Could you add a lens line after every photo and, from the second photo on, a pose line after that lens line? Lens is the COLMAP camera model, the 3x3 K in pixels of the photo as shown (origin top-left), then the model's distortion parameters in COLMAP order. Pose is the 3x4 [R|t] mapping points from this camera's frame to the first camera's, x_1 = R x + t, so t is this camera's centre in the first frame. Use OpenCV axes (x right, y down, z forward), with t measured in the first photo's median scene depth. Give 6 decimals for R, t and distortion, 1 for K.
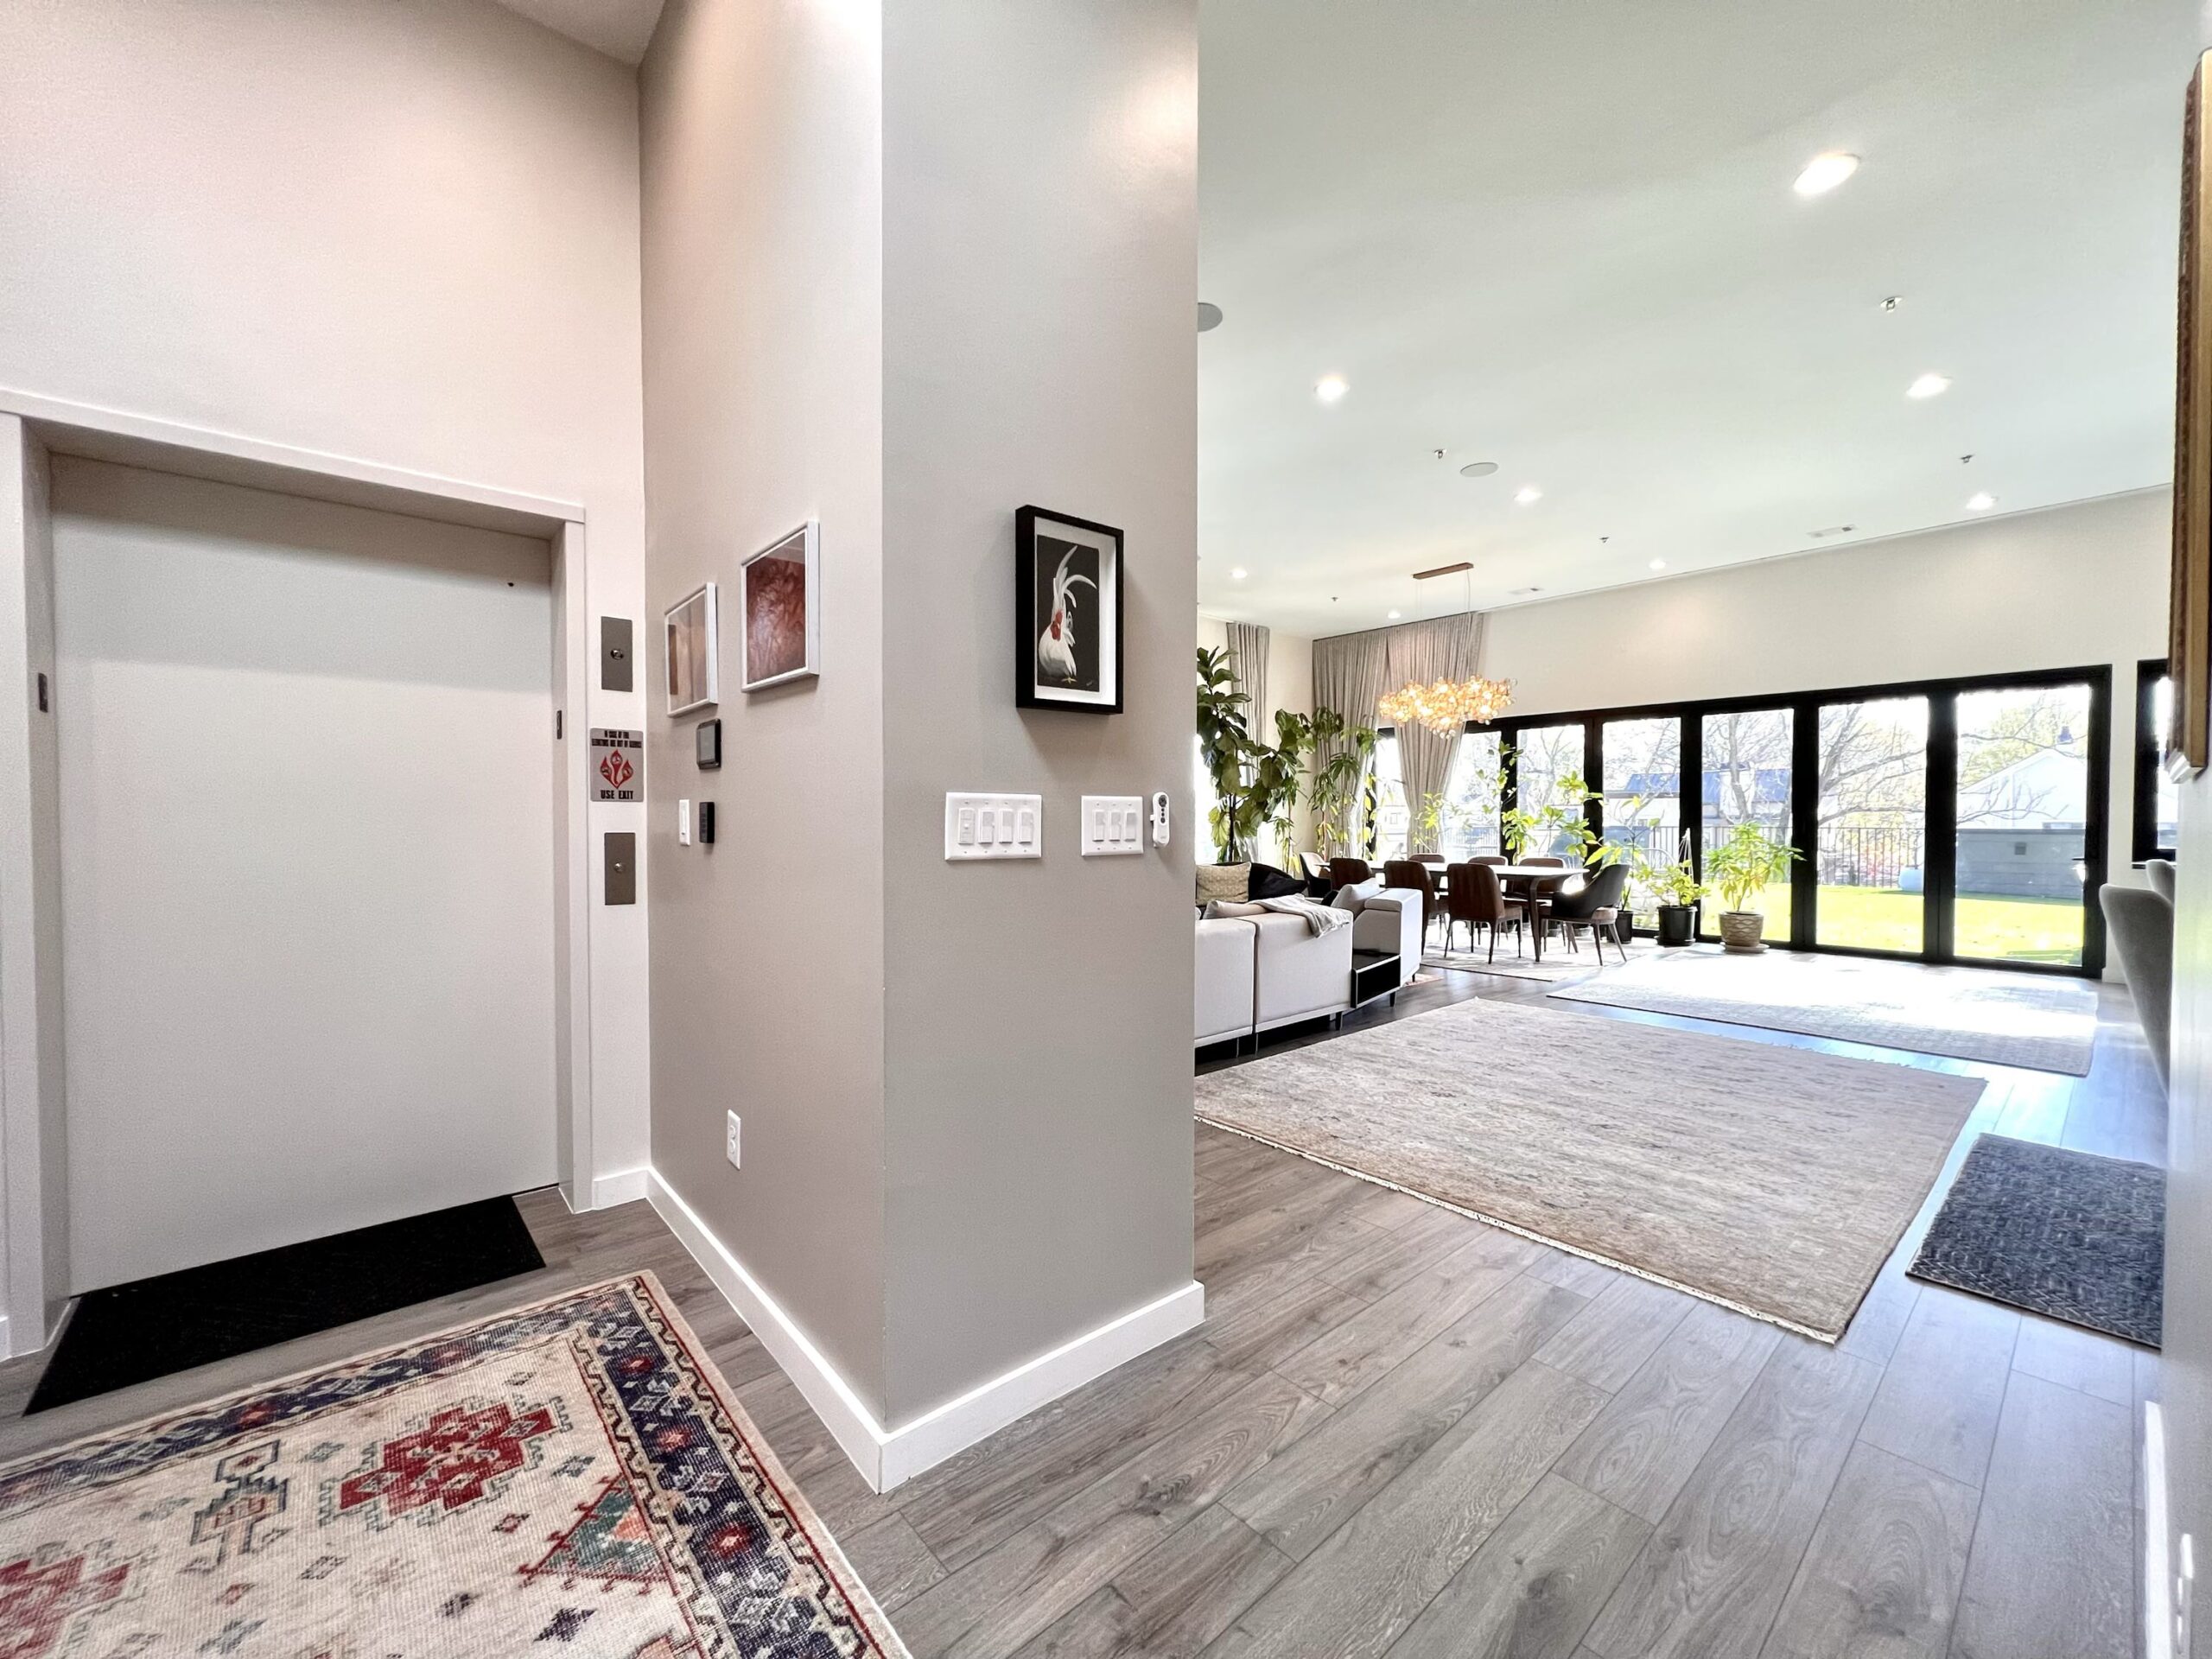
lens RADIAL K [[882.9, 0, 1103.5], [0, 882.9, 832.2], [0, 0, 1]] dist [-0.003053, 0.001145]
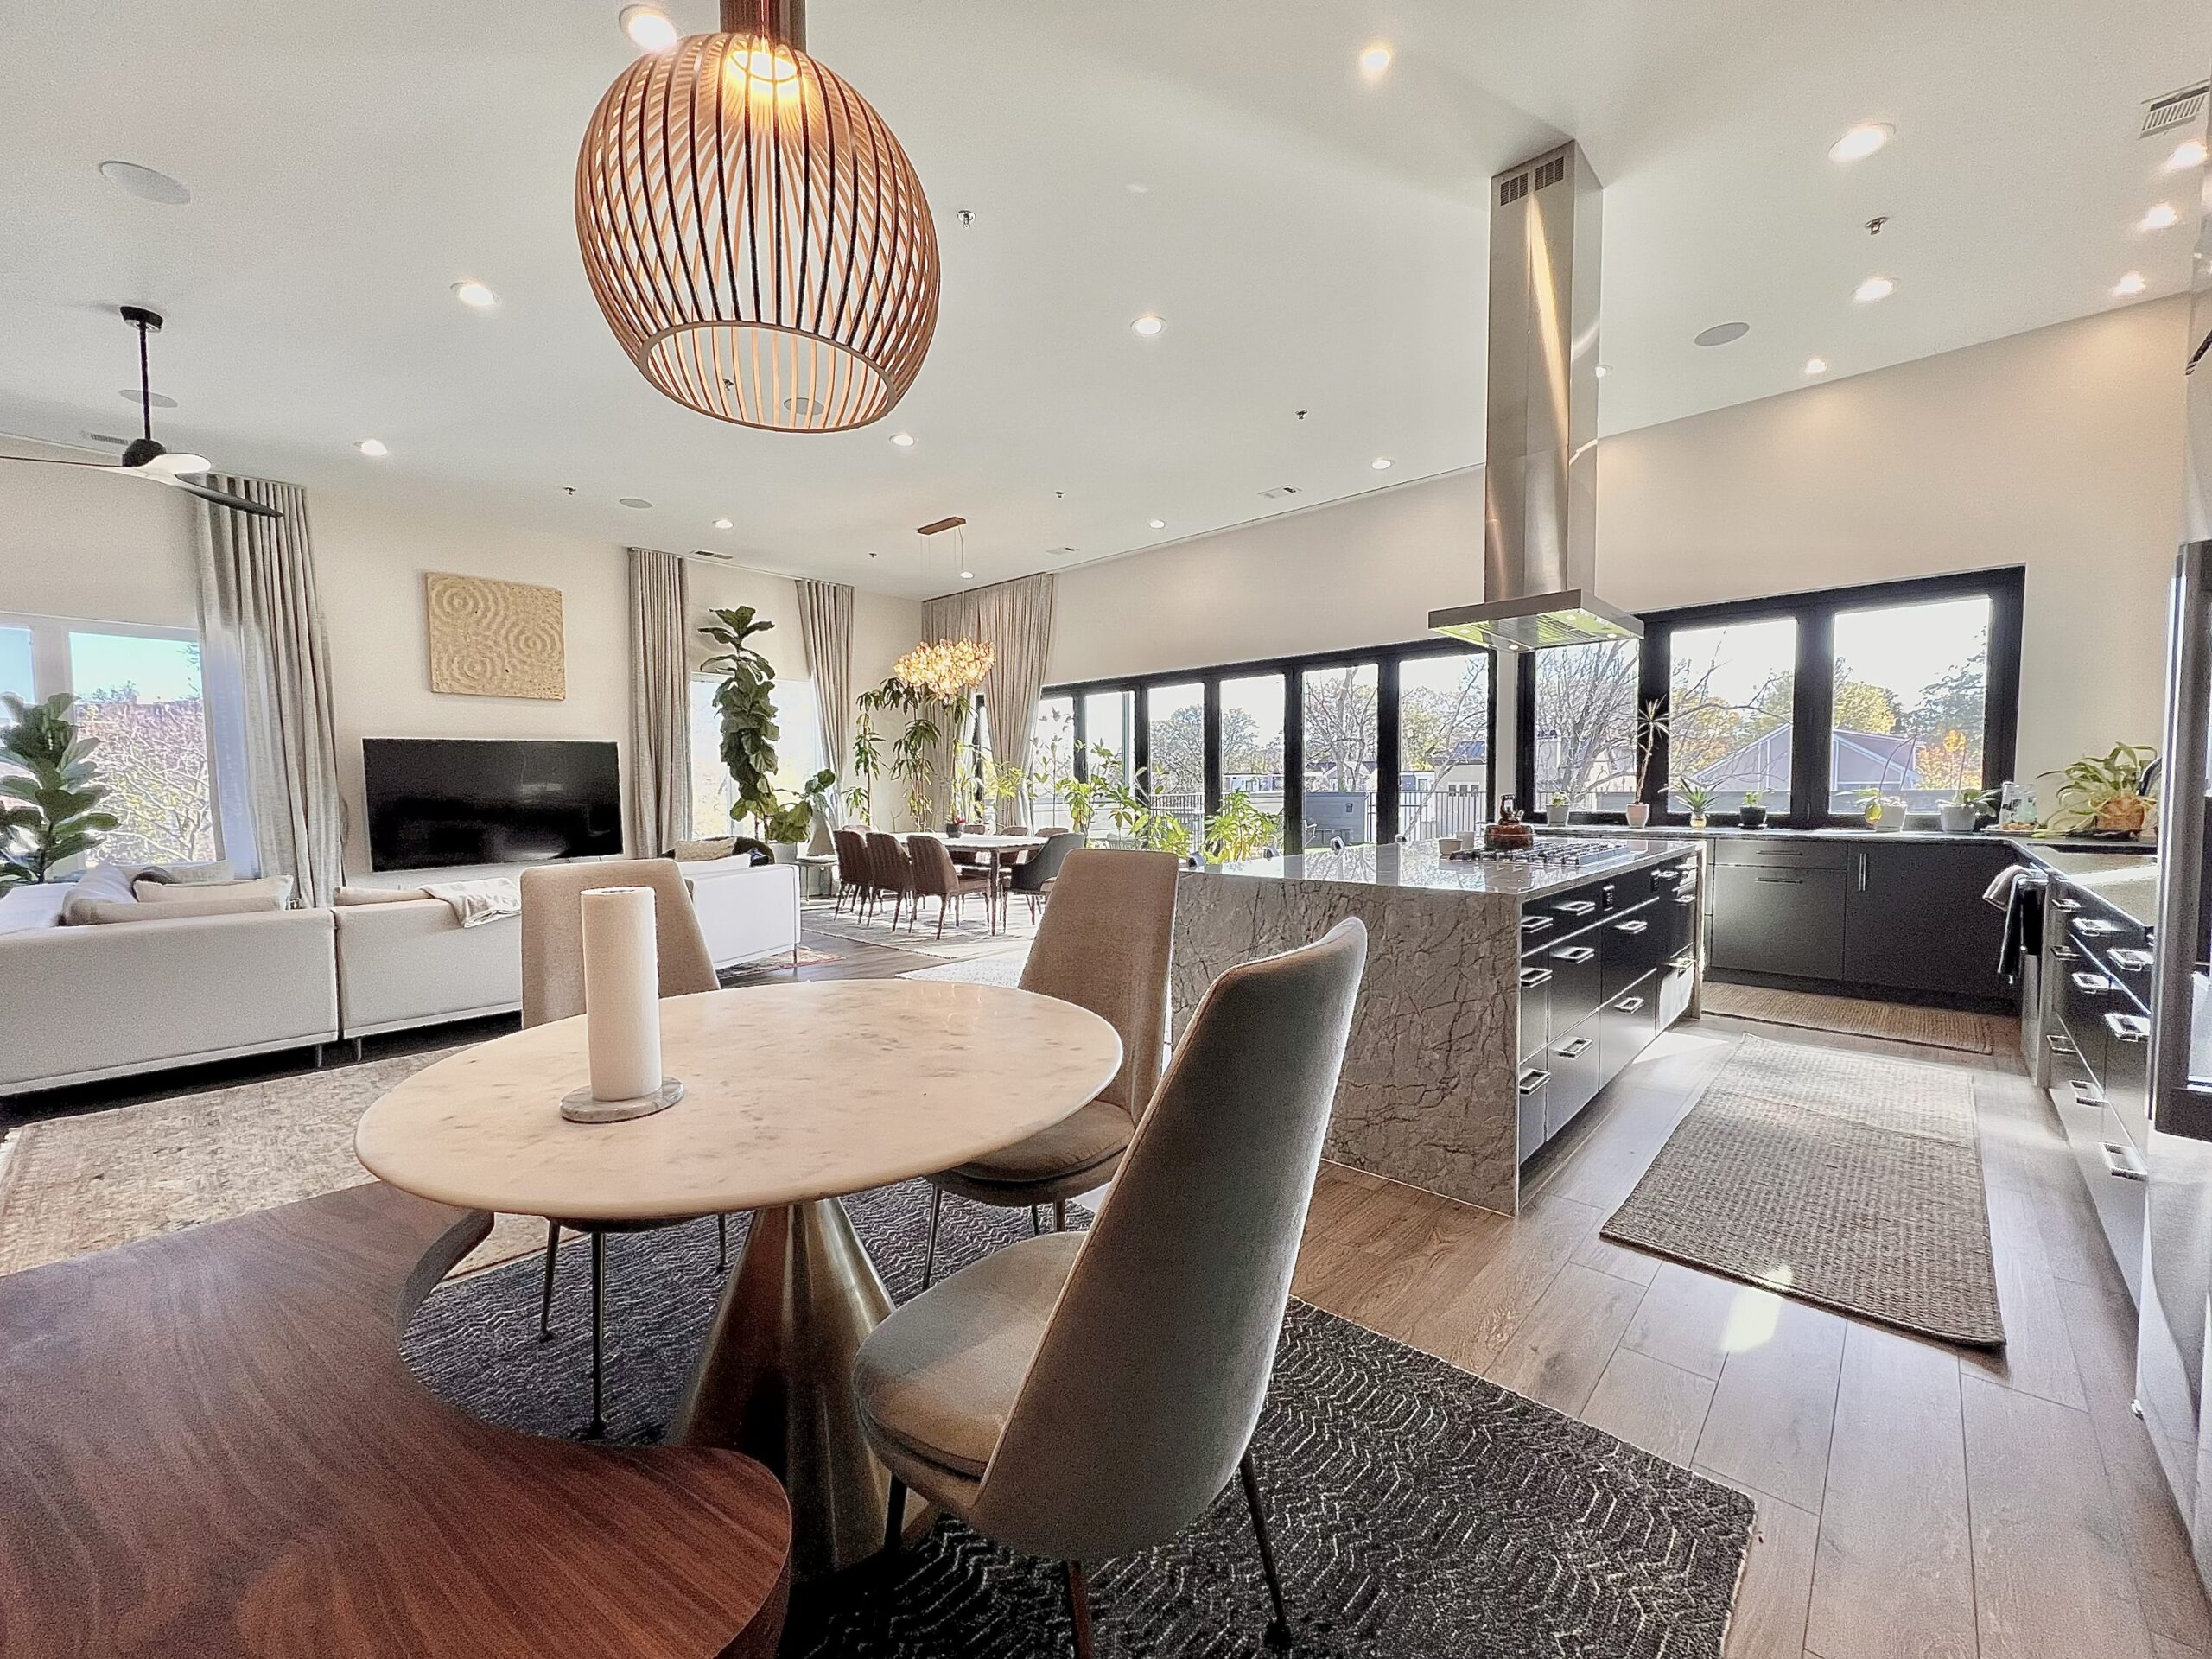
lens RADIAL K [[882.9, 0, 1106.9], [0, 882.9, 836.9], [0, 0, 1]] dist [-0.003053, 0.001145]
pose [[0.992347, -0.015287, 0.122528, 0.467303], [0.010281, 0.999090, 0.041391, 0.000126], [-0.123049, -0.039815, 0.991602, 0.030531]]
